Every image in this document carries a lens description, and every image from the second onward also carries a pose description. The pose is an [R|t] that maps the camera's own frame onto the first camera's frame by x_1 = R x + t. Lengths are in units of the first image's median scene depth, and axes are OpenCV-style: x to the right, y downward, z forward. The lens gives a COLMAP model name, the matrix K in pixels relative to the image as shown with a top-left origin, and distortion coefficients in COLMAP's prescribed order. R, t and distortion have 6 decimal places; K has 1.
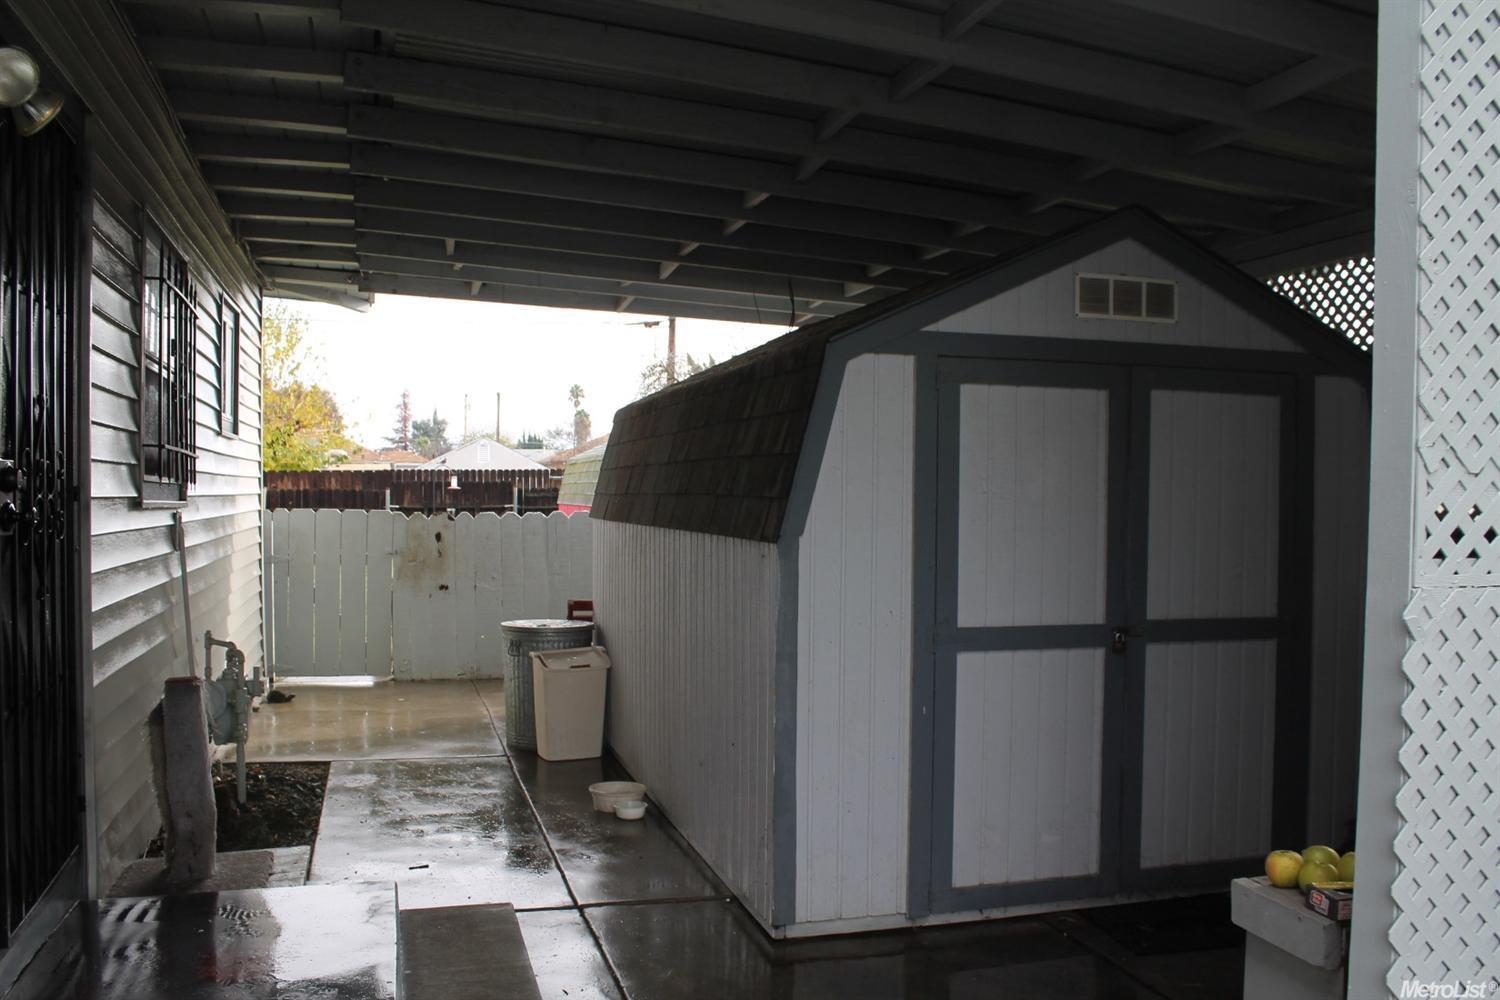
lens RADIAL K [[1261.6, 0, 750.0], [0, 1261.6, 500.0], [0, 0, 1]] dist [-0.137524, 0.005232]
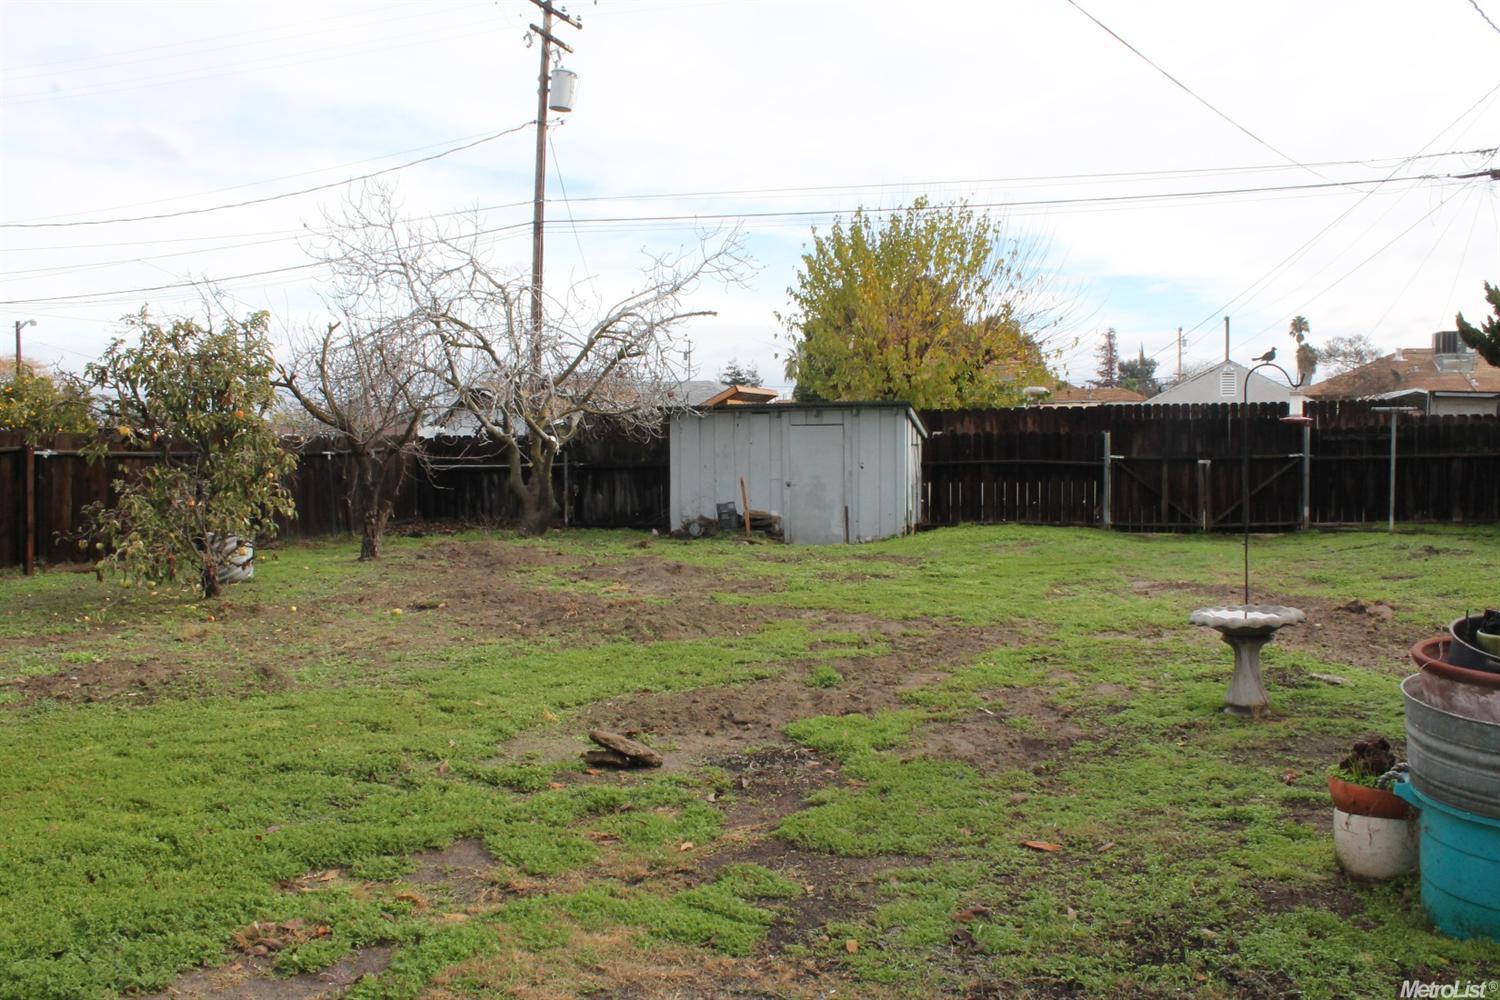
lens RADIAL K [[1261.6, 0, 750.0], [0, 1261.6, 500.0], [0, 0, 1]] dist [-0.137524, 0.005232]
pose [[0.852879, 0.012758, -0.521953, -0.065552], [0.009545, 0.999153, 0.040018, -0.000123], [0.522021, -0.039112, 0.852035, 0.206058]]
